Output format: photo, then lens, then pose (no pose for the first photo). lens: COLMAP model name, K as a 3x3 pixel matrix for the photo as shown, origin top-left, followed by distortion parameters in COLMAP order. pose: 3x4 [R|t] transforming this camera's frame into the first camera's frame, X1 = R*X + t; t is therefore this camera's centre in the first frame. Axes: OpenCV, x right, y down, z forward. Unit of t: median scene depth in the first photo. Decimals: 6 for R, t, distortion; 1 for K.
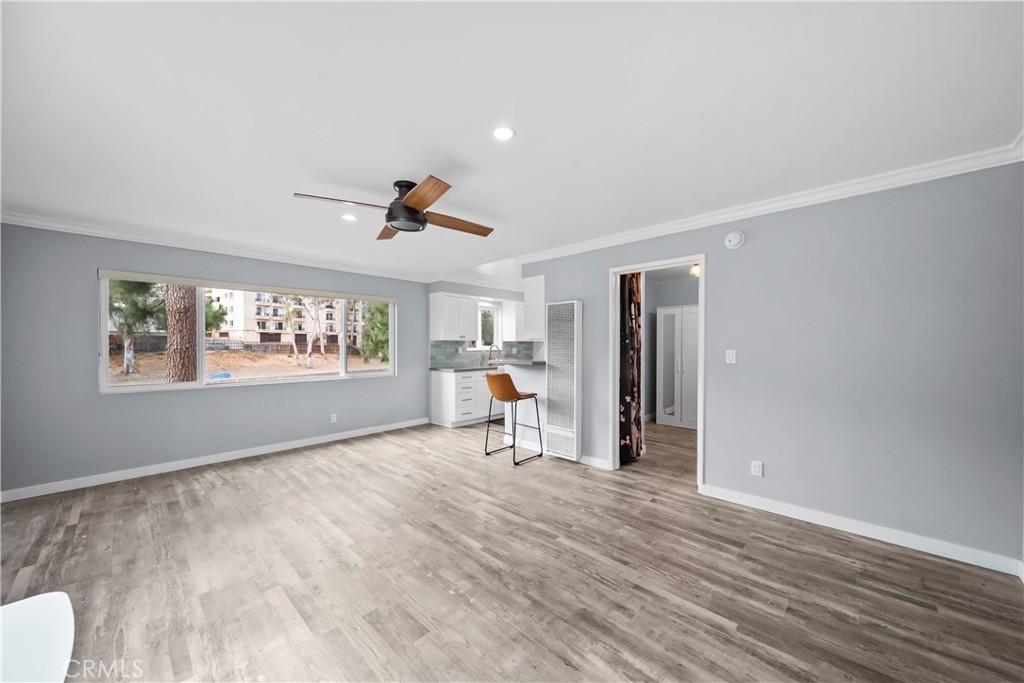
lens RADIAL K [[362.3, 0, 515.9], [0, 362.3, 346.6], [0, 0, 1]] dist [-0.000149, -0.000925]
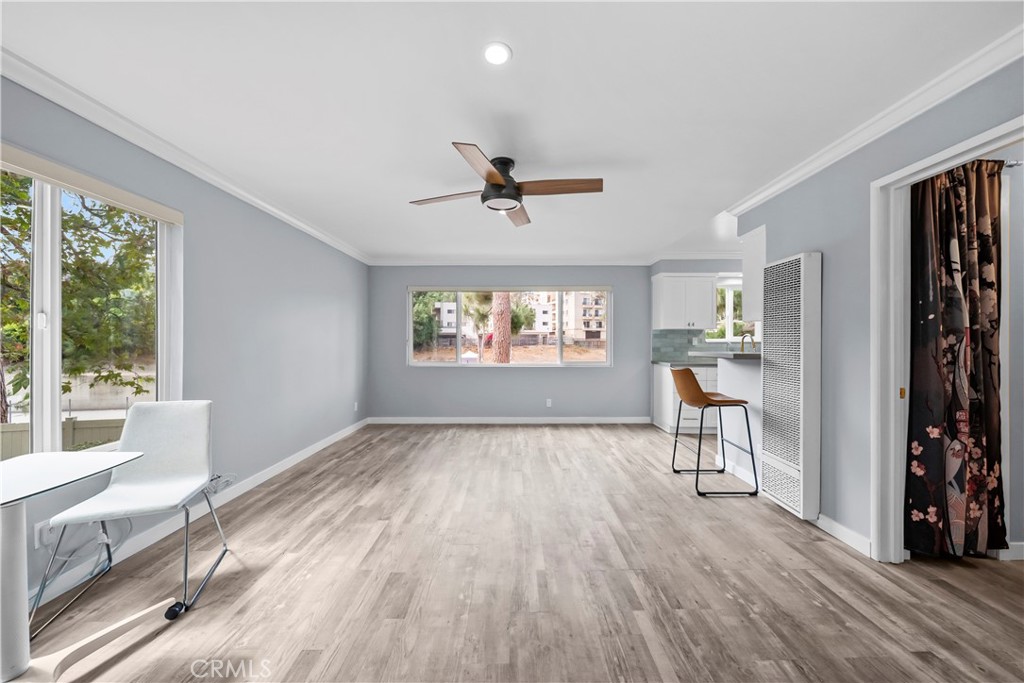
lens RADIAL K [[362.3, 0, 514.2], [0, 362.3, 341.8], [0, 0, 1]] dist [-0.000149, -0.000925]
pose [[0.679409, 0.001548, -0.733758, 0.330045], [-0.004218, 0.999989, -0.001796, 0.027467], [0.733747, 0.004315, 0.679409, 0.279123]]
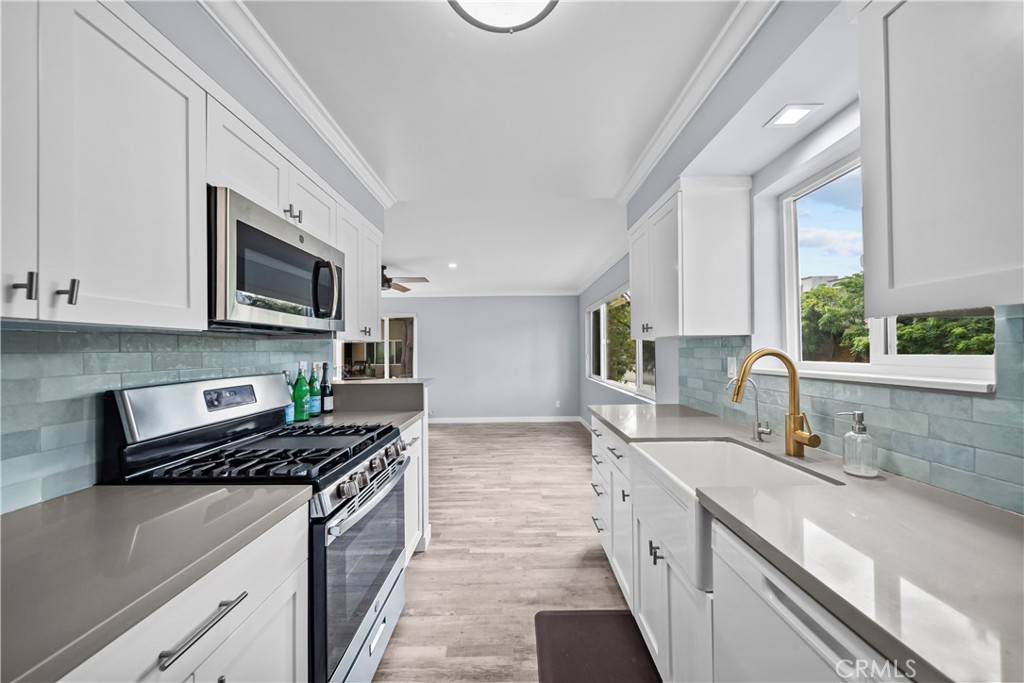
lens RADIAL K [[362.3, 0, 514.5], [0, 362.3, 348.0], [0, 0, 1]] dist [-0.000149, -0.000925]
pose [[-0.729625, 0.006226, -0.683819, 0.346533], [0.012003, 0.999921, -0.003703, -0.013324], [0.683742, -0.010909, -0.729642, 2.131256]]
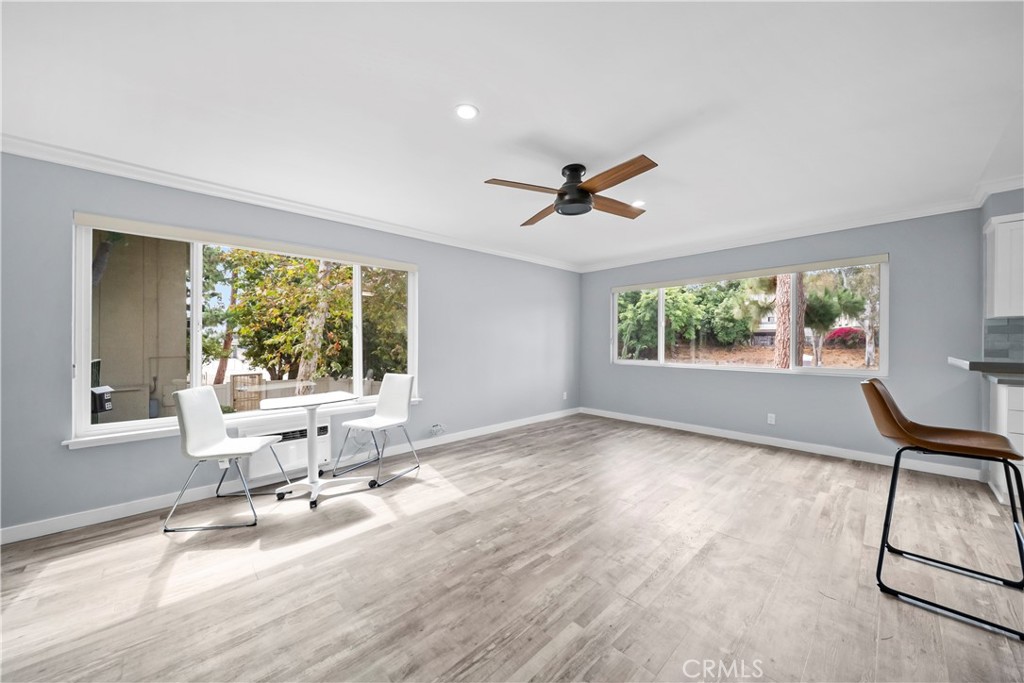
lens RADIAL K [[362.3, 0, 516.0], [0, 362.3, 340.8], [0, 0, 1]] dist [-0.000149, -0.000925]
pose [[-0.059195, 0.002443, -0.998243, 0.551409], [-0.003005, 0.999992, 0.002625, 0.025795], [0.998242, 0.003155, -0.059187, 0.684646]]
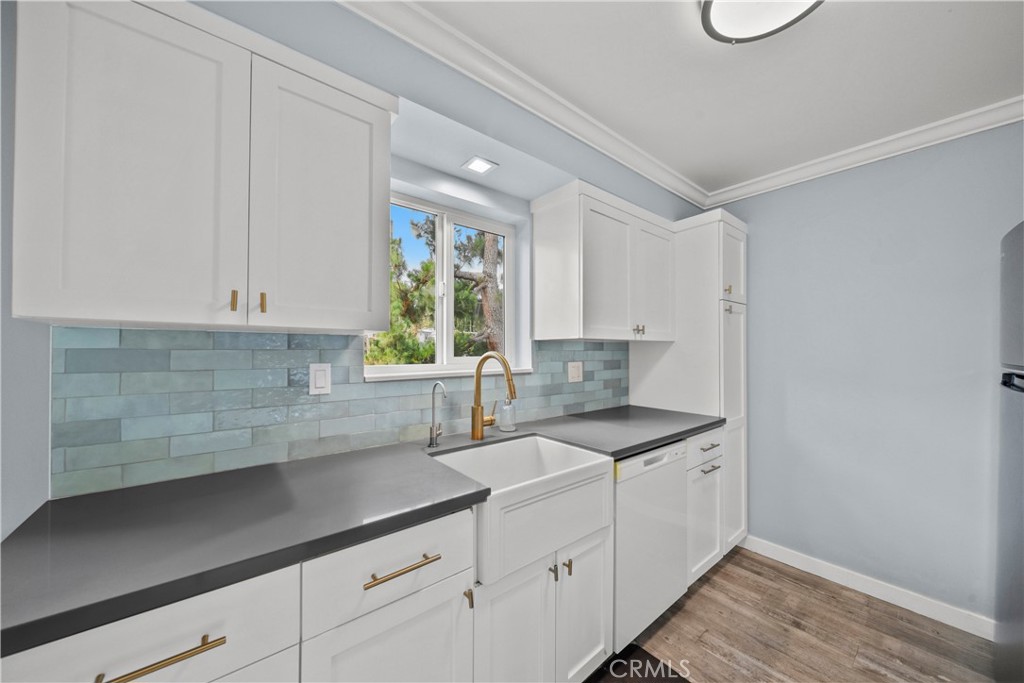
lens RADIAL K [[362.3, 0, 516.8], [0, 362.3, 347.8], [0, 0, 1]] dist [-0.000149, -0.000925]
pose [[0.991904, 0.003366, -0.126945, -0.030858], [-0.004771, 0.999931, -0.010767, -0.012241], [0.126900, 0.011286, 0.991851, 1.573519]]
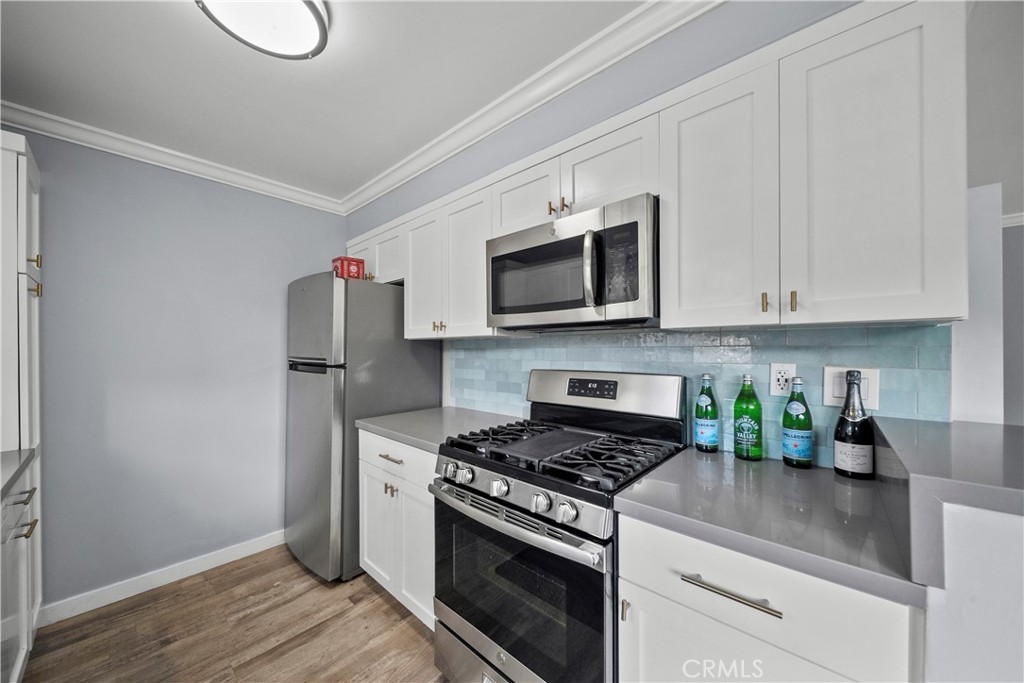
lens RADIAL K [[362.3, 0, 516.8], [0, 362.3, 349.9], [0, 0, 1]] dist [-0.000149, -0.000925]
pose [[-0.017874, 0.000212, 0.999840, -0.191814], [0.005851, 0.999983, -0.000108, -0.011838], [-0.999823, 0.005848, -0.017875, 1.681502]]
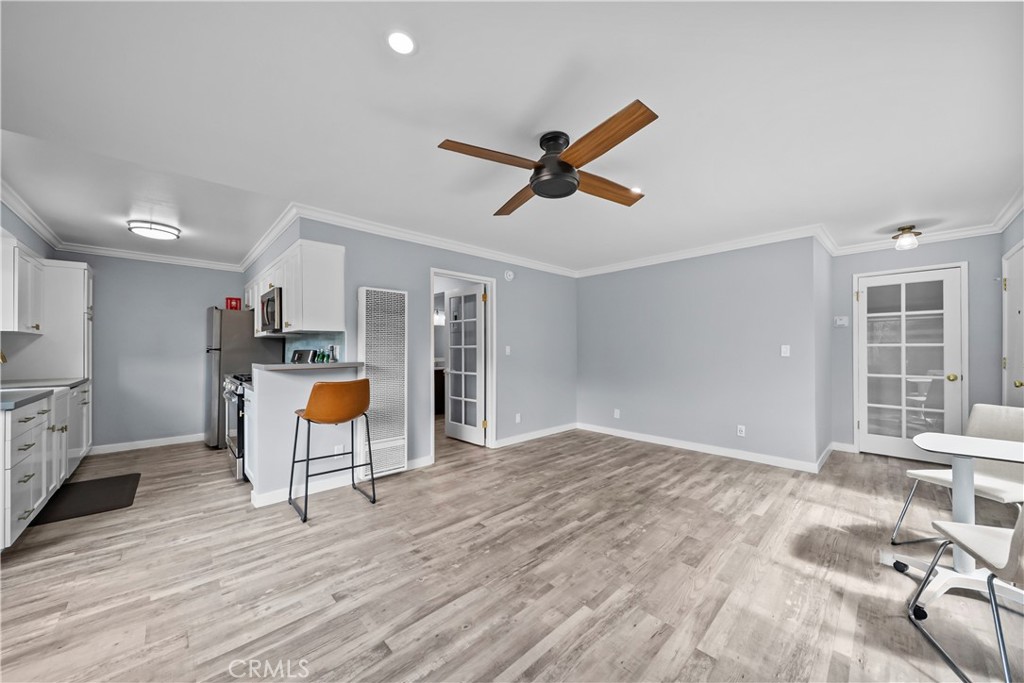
lens RADIAL K [[362.3, 0, 517.2], [0, 362.3, 347.5], [0, 0, 1]] dist [-0.000149, -0.000925]
pose [[0.053819, 0.007202, 0.998525, -0.852701], [0.007245, 0.999945, -0.007603, 0.024091], [-0.998524, 0.007643, 0.053764, 0.793071]]
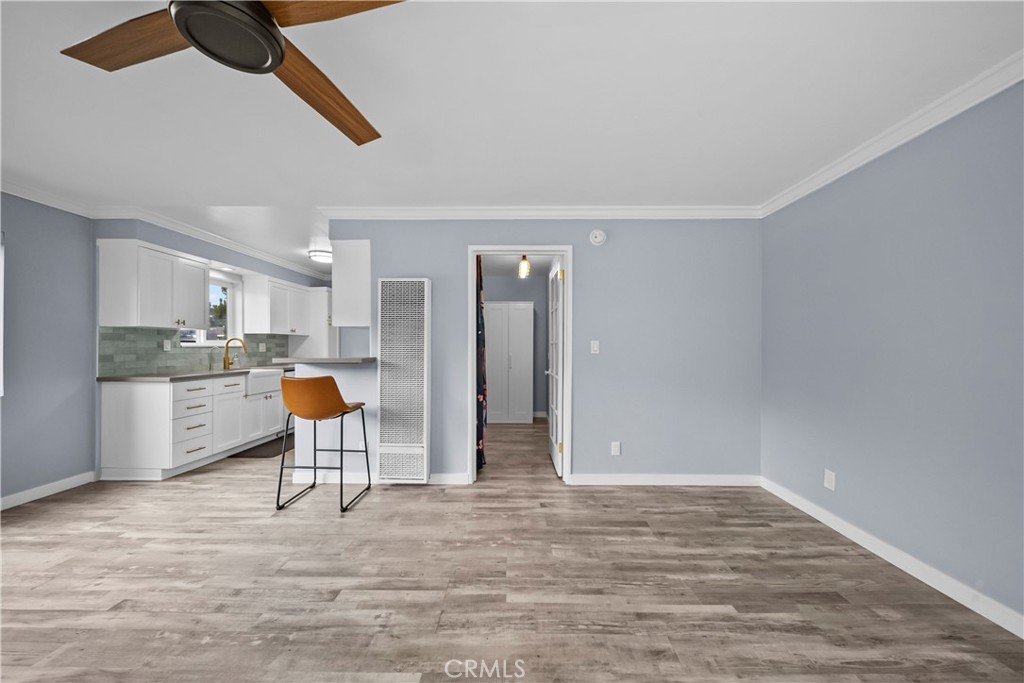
lens RADIAL K [[362.3, 0, 517.5], [0, 362.3, 347.9], [0, 0, 1]] dist [-0.000149, -0.000925]
pose [[0.736228, 0.001271, 0.676733, -0.258542], [-0.000341, 0.999999, -0.001508, 0.028523], [-0.676734, 0.000879, 0.736227, 0.340154]]
